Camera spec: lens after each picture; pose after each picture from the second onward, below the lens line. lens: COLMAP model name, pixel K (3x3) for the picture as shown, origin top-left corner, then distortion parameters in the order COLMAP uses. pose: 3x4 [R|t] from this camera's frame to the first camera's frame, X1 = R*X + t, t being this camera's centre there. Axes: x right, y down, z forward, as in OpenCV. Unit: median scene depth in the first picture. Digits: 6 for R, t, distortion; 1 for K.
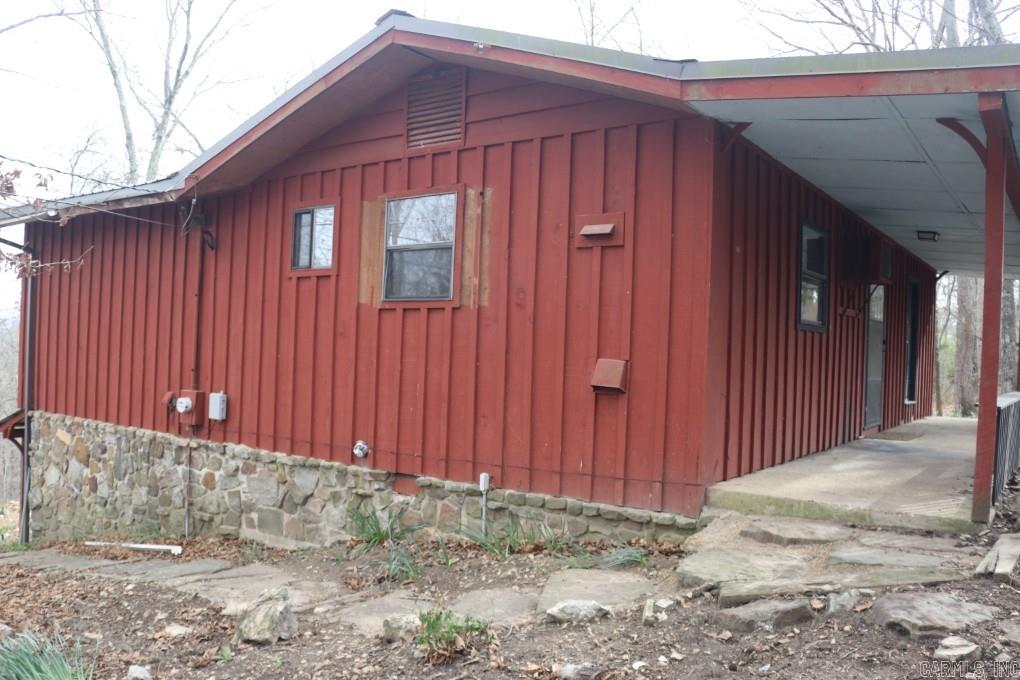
lens RADIAL K [[838.7, 0, 510.0], [0, 838.7, 340.0], [0, 0, 1]] dist [-0.162578, 0.133234]
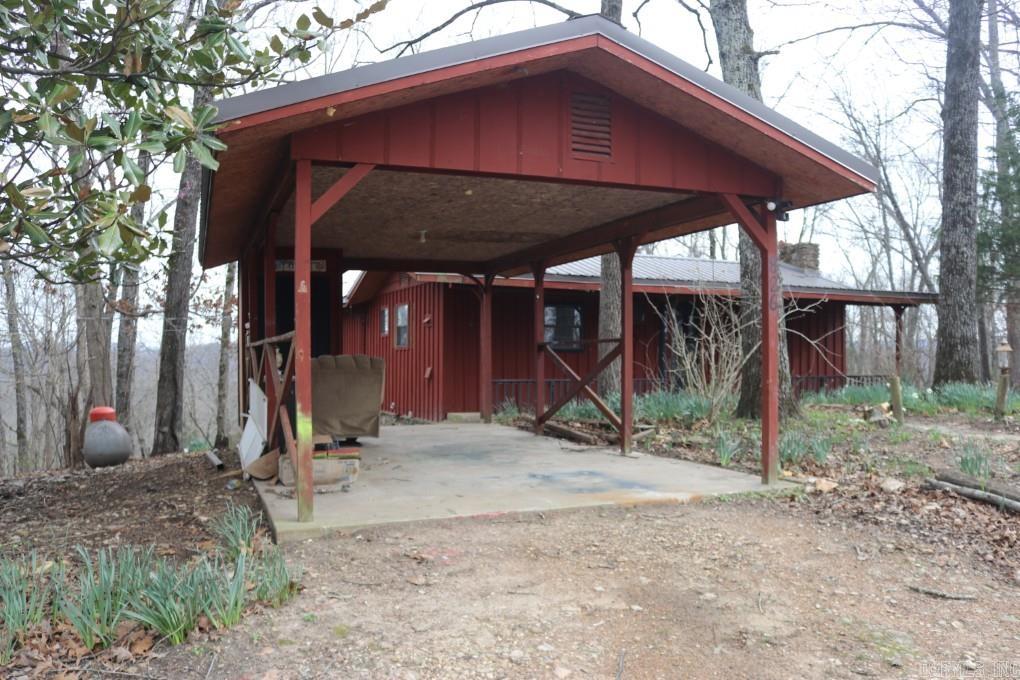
lens RADIAL K [[838.7, 0, 510.0], [0, 838.7, 340.0], [0, 0, 1]] dist [-0.162578, 0.133234]
pose [[0.863108, -0.042177, -0.503255, 1.426566], [0.031087, 0.999054, -0.030415, 0.020457], [0.504062, 0.010607, 0.863602, -1.022842]]
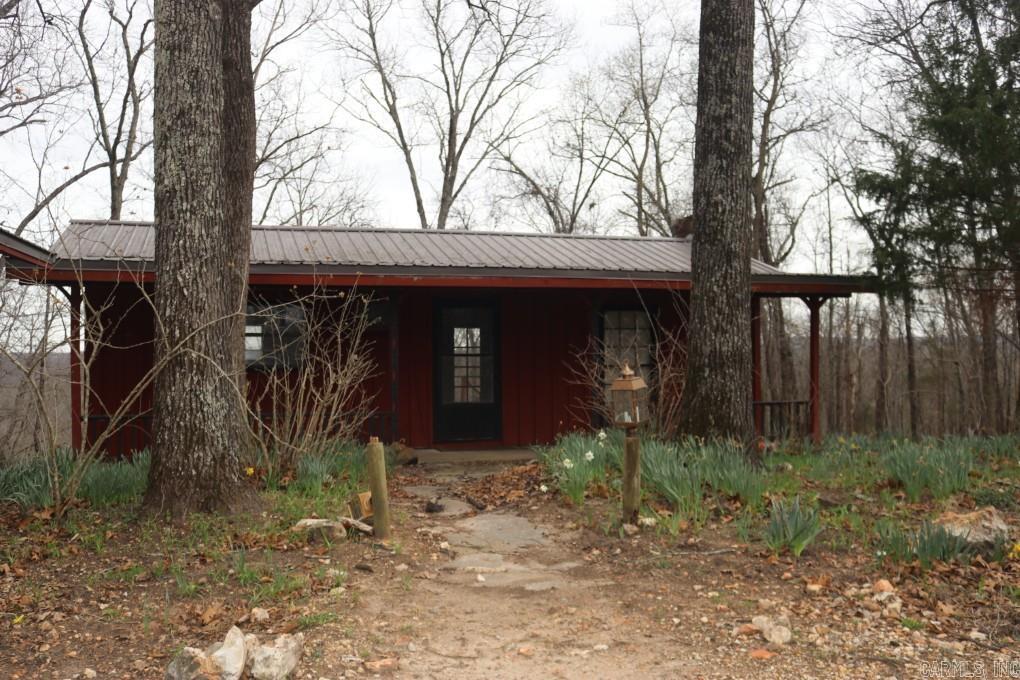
lens RADIAL K [[943.7, 0, 510.0], [0, 943.7, 340.0], [0, 0, 1]] dist [-0.143897, 0.128401]
pose [[0.793808, -0.049720, -0.606133, 1.863172], [0.037950, 0.998760, -0.032226, 0.003070], [0.606984, 0.002579, 0.794710, -0.129431]]
